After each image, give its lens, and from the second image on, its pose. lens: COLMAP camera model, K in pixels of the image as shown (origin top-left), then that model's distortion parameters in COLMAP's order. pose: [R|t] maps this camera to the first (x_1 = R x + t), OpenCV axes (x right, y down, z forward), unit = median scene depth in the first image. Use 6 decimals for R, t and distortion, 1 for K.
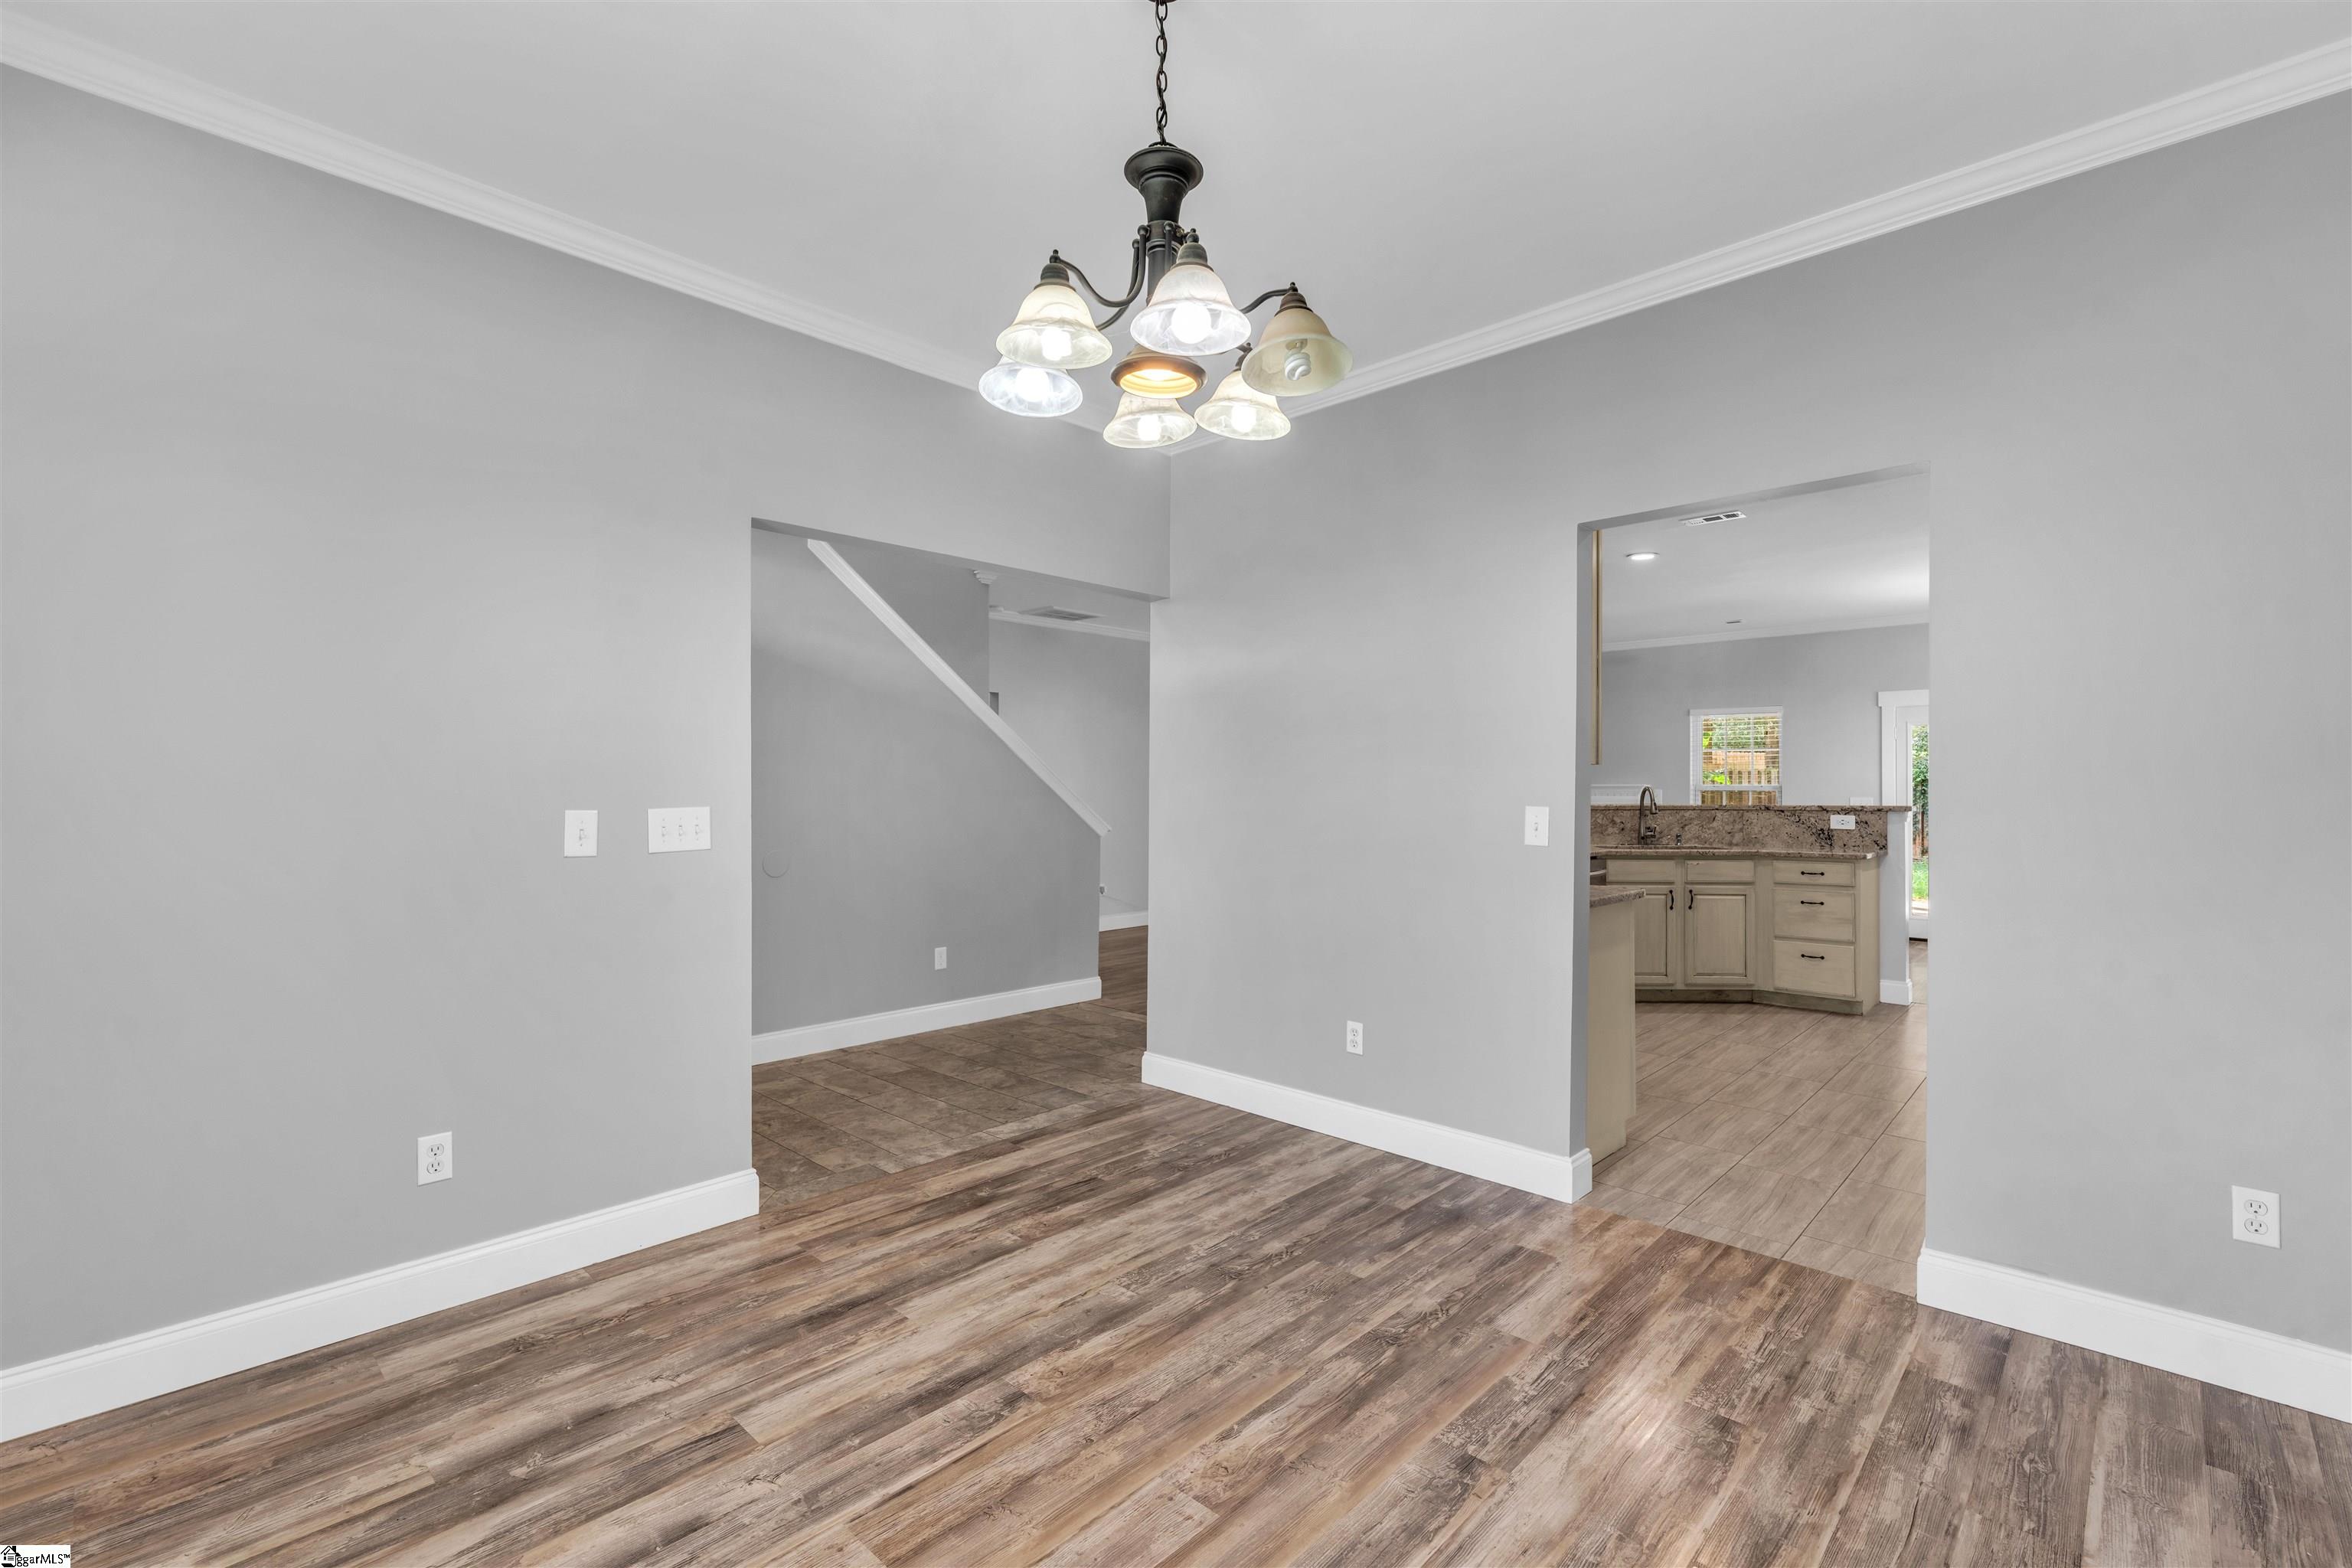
lens RADIAL K [[1059.9, 0, 1165.2], [0, 1059.9, 790.1], [0, 0, 1]] dist [-0.005254, 0.000393]
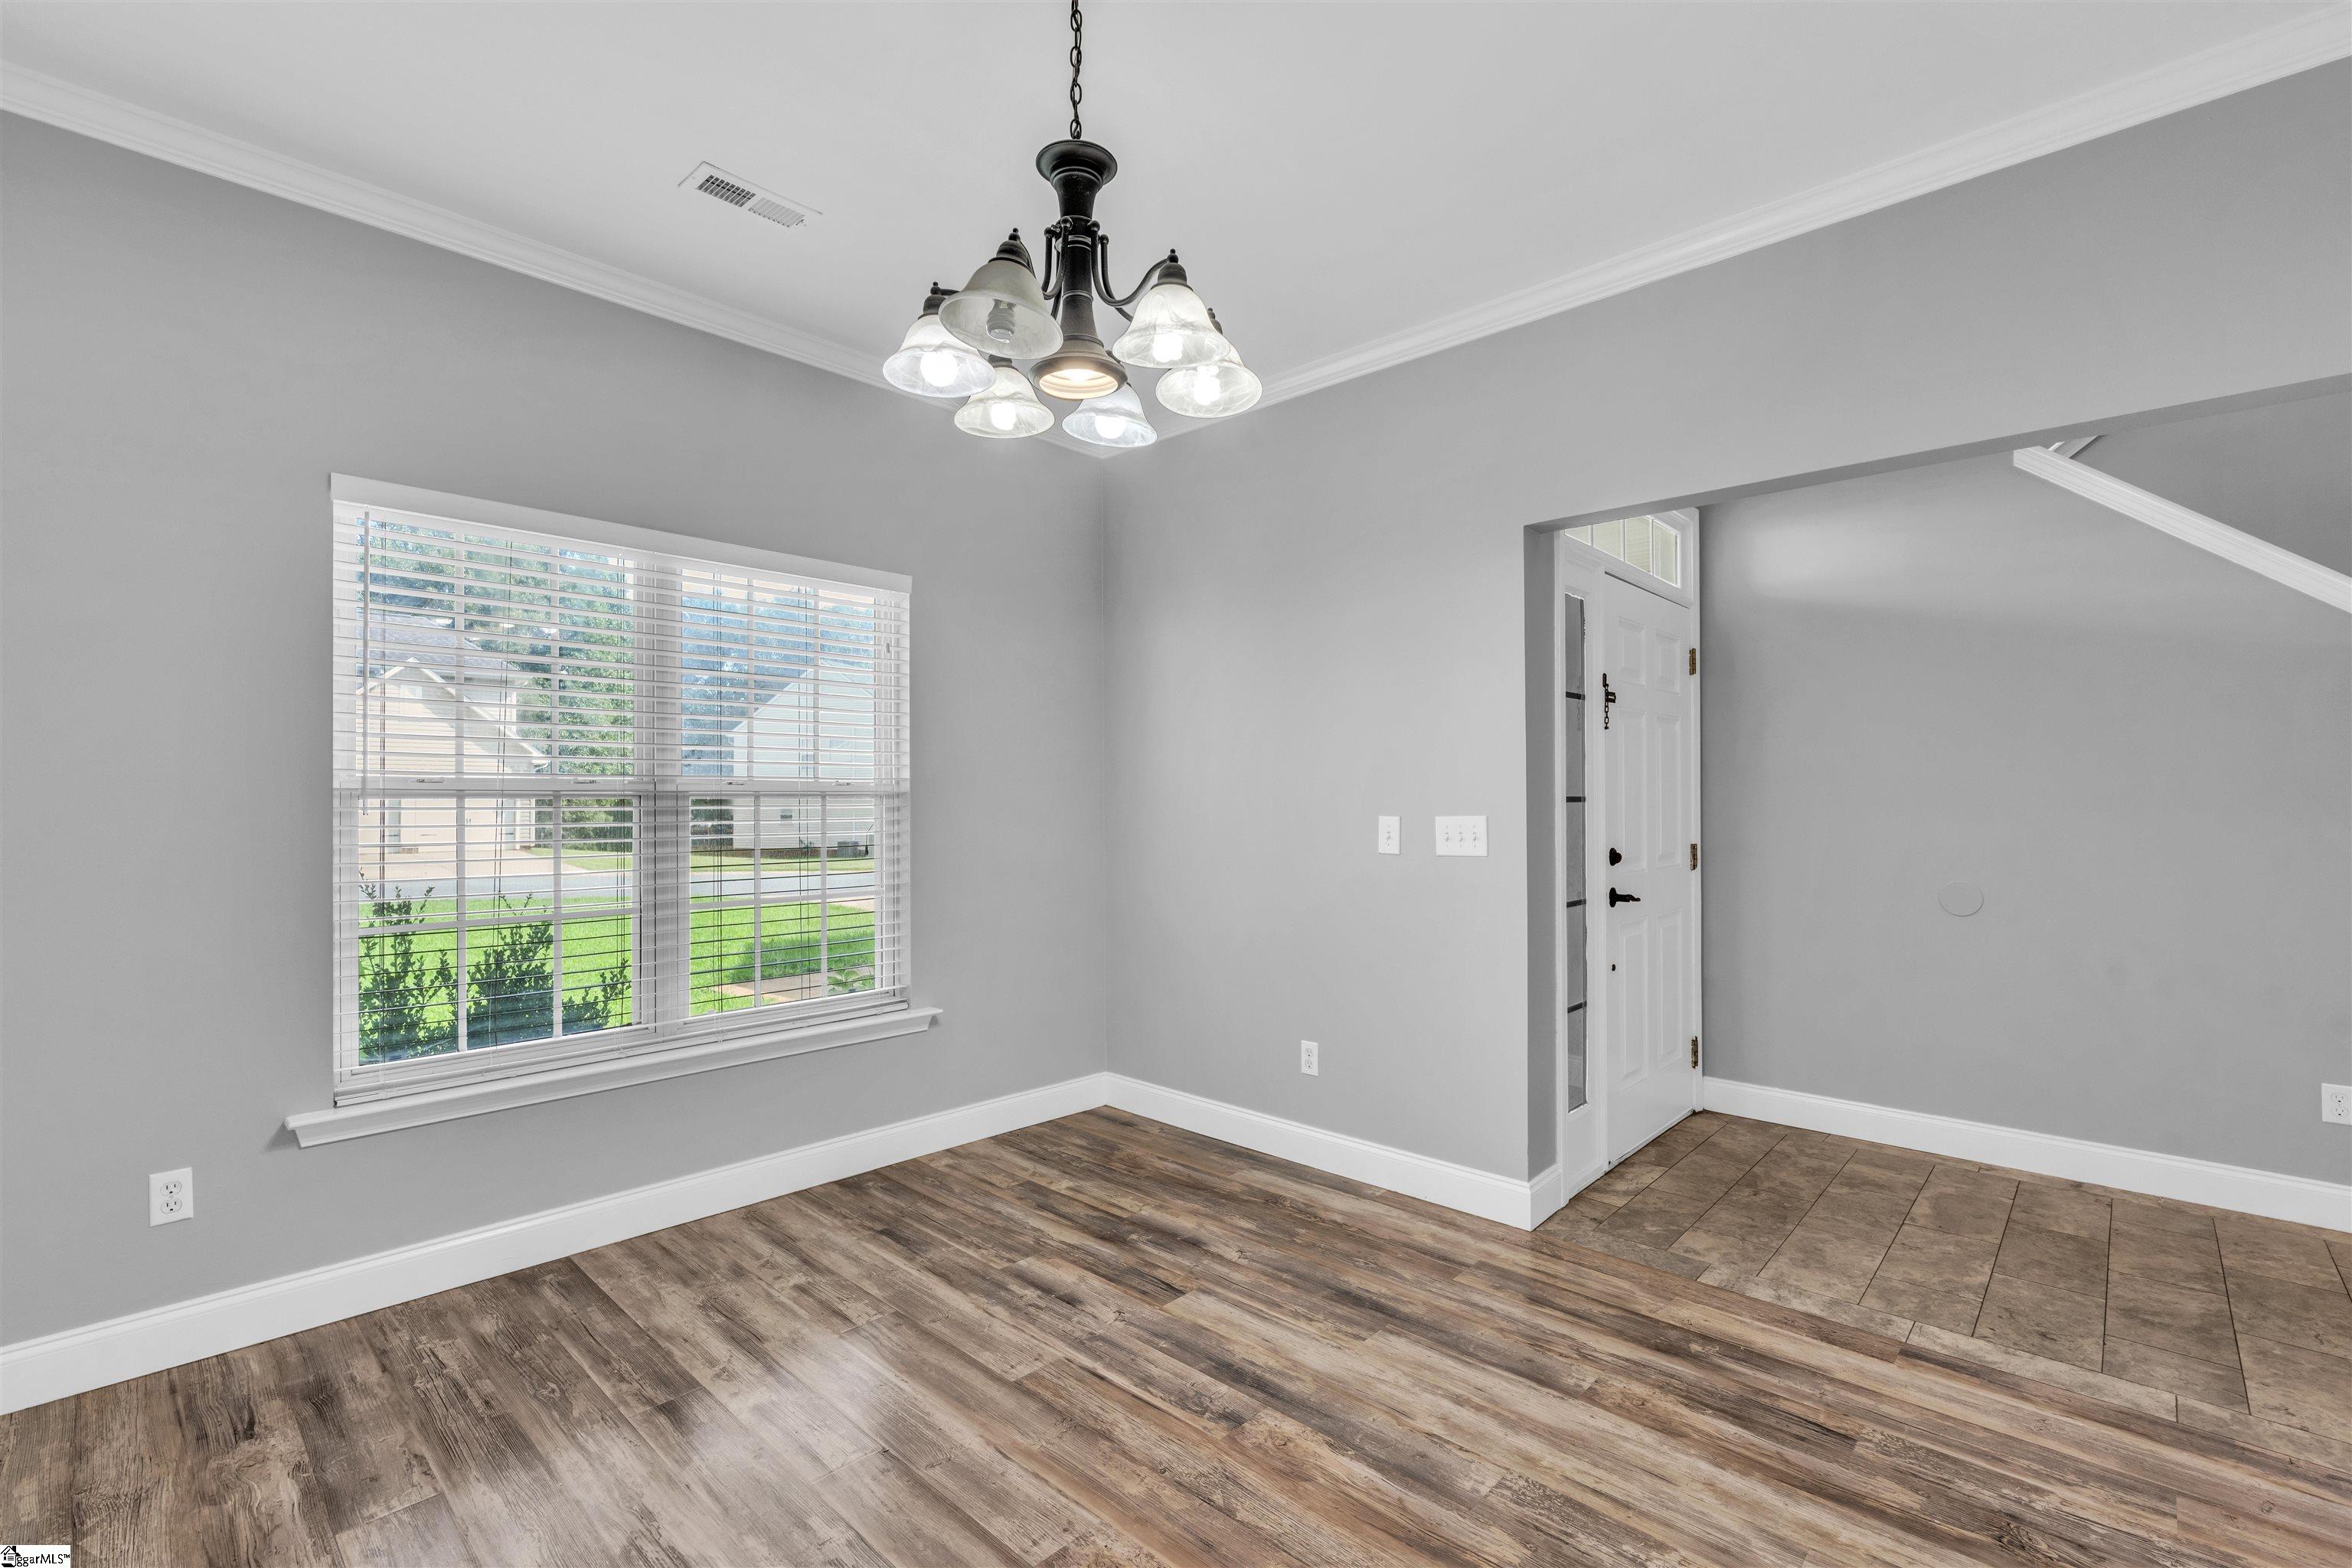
lens RADIAL K [[1059.9, 0, 1192.8], [0, 1059.9, 794.9], [0, 0, 1]] dist [-0.005254, 0.000393]
pose [[-0.009453, -0.006749, -0.999933, 0.644634], [-0.001844, 0.999976, -0.006732, 0.002453], [0.999954, 0.001780, -0.009465, 0.742396]]
